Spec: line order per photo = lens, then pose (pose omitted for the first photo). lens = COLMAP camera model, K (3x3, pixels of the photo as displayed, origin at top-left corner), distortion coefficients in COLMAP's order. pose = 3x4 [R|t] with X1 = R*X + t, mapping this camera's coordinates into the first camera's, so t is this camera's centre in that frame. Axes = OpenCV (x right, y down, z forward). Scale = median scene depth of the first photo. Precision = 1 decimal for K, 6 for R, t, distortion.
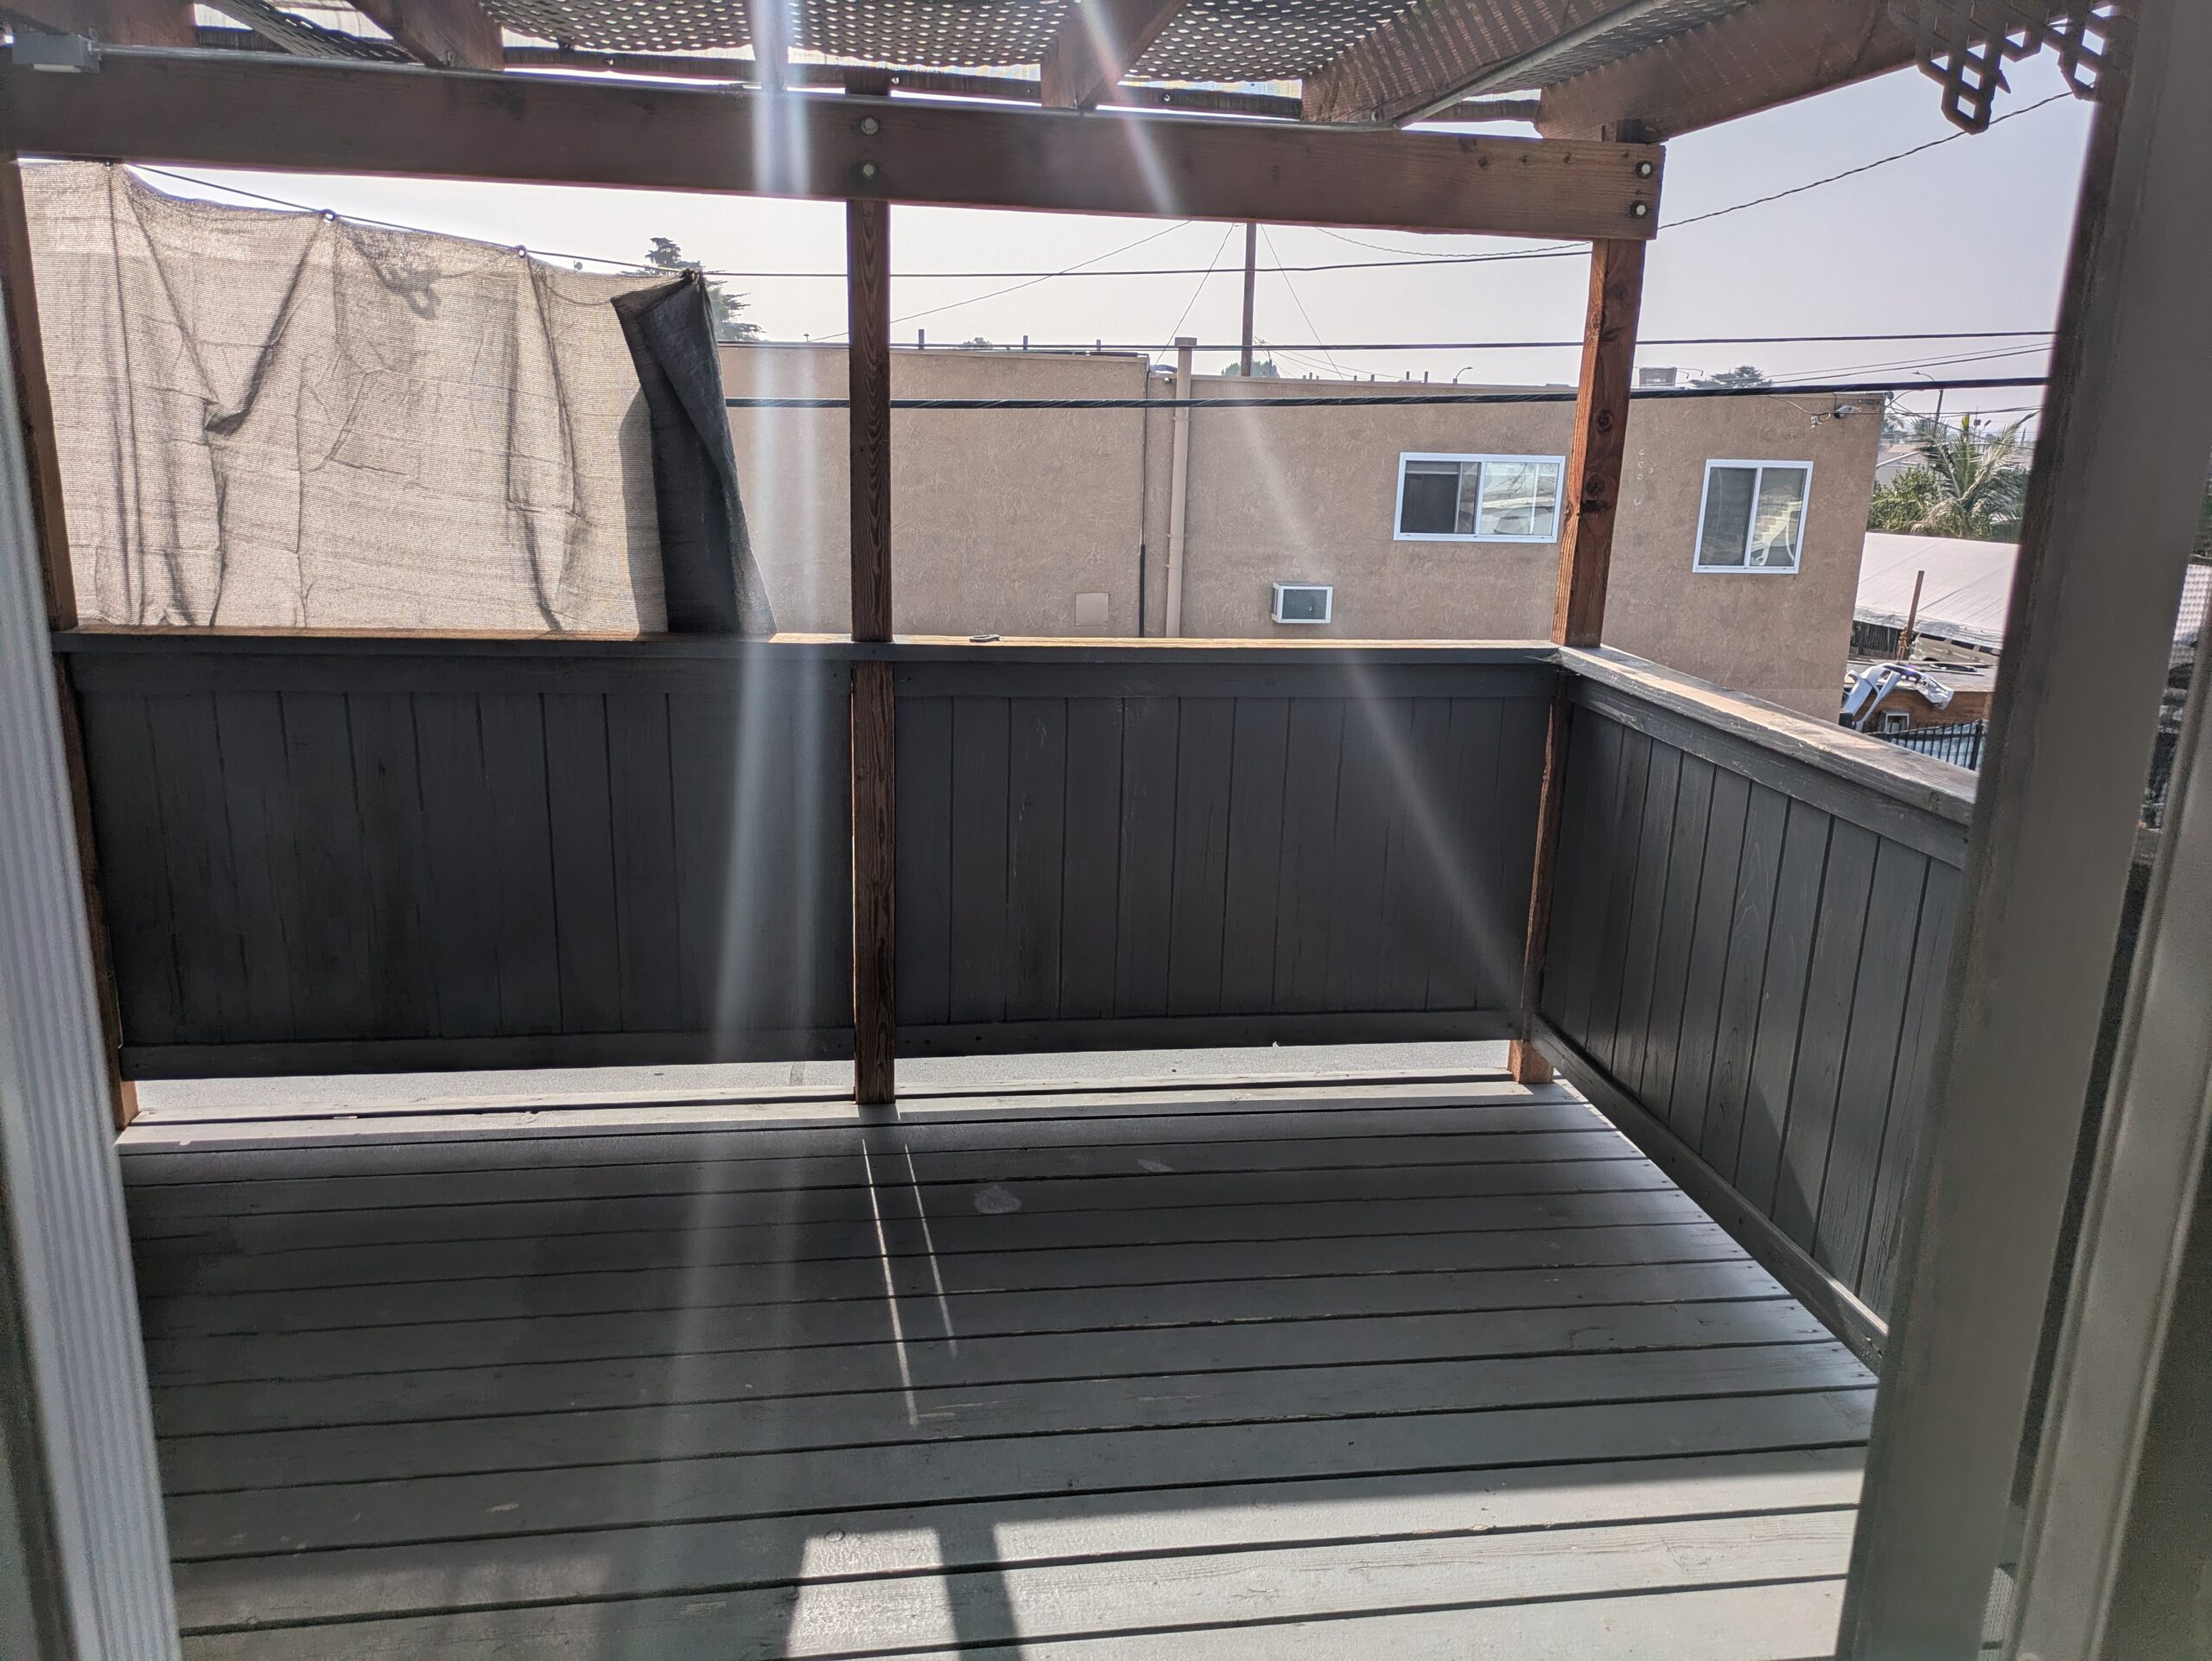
lens RADIAL K [[1594.8, 0, 1105.3], [0, 1594.8, 827.3], [0, 0, 1]] dist [0.075344, -0.058501]
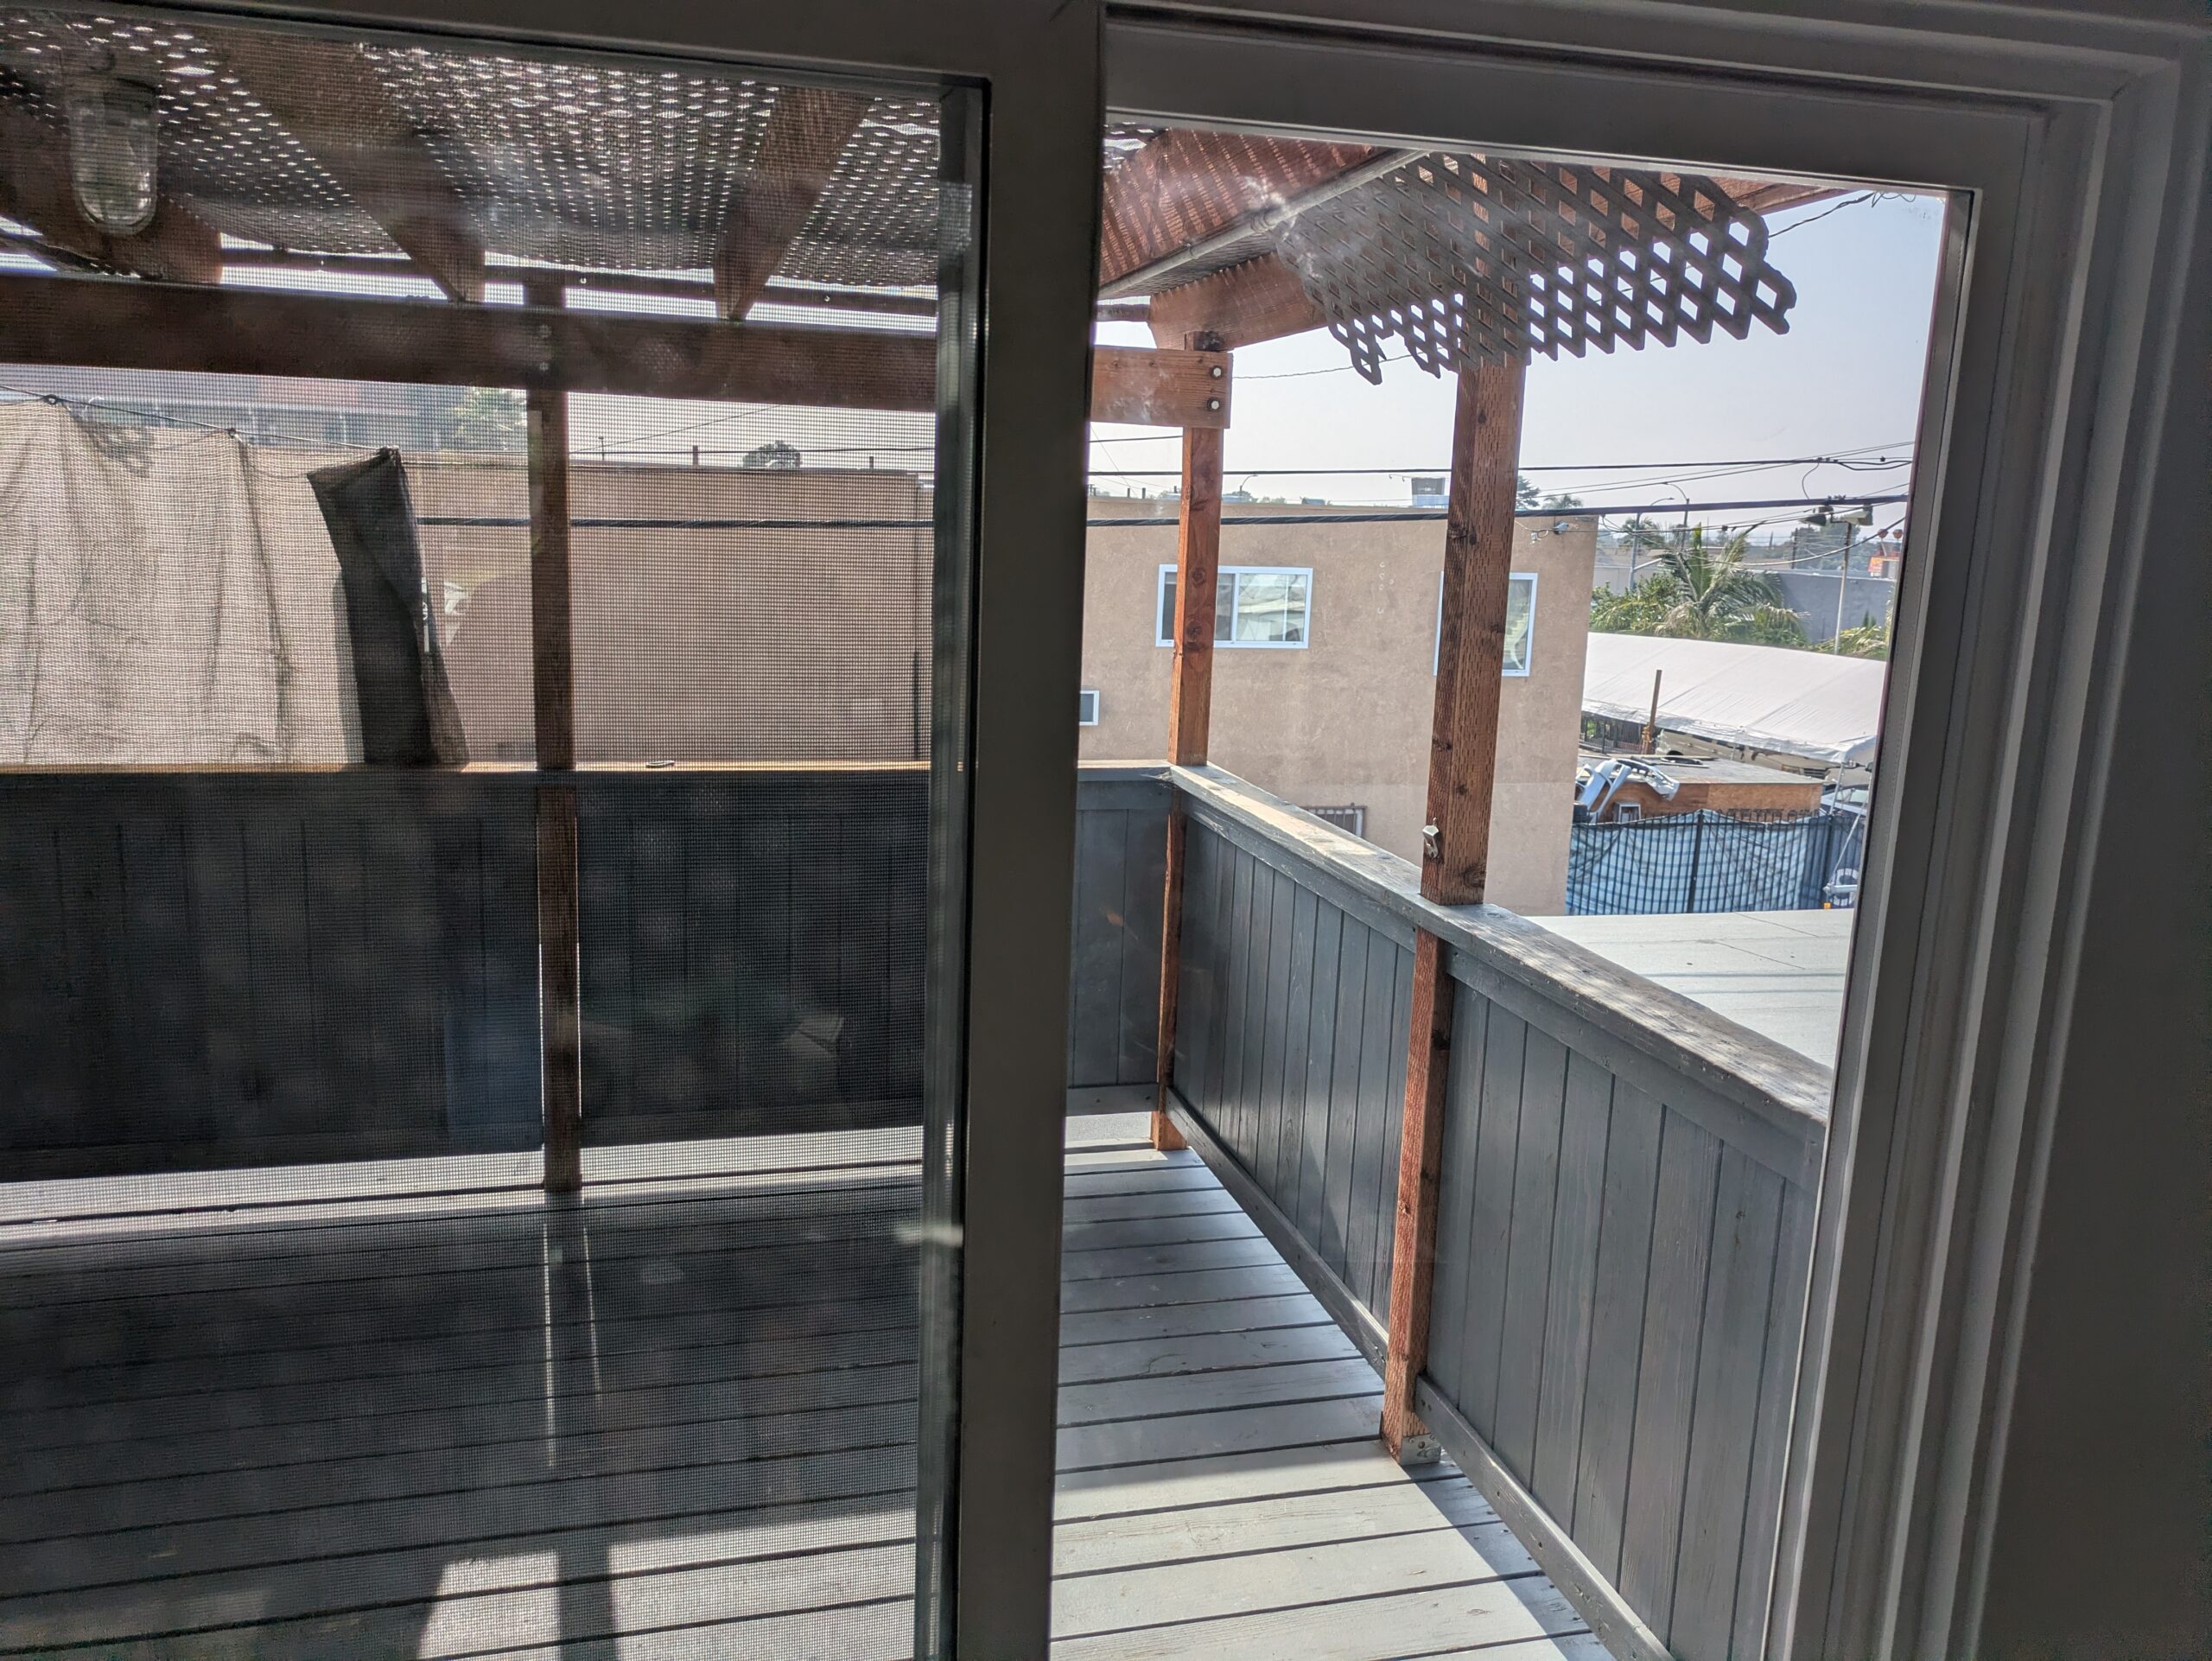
lens RADIAL K [[1598.7, 0, 1058.8], [0, 1598.7, 806.7], [0, 0, 1]] dist [0.070714, -0.060594]
pose [[0.995895, -0.014766, 0.089298, 0.097848], [0.021210, 0.997205, -0.071647, -0.002049], [-0.087991, 0.073247, 0.993425, -0.138061]]
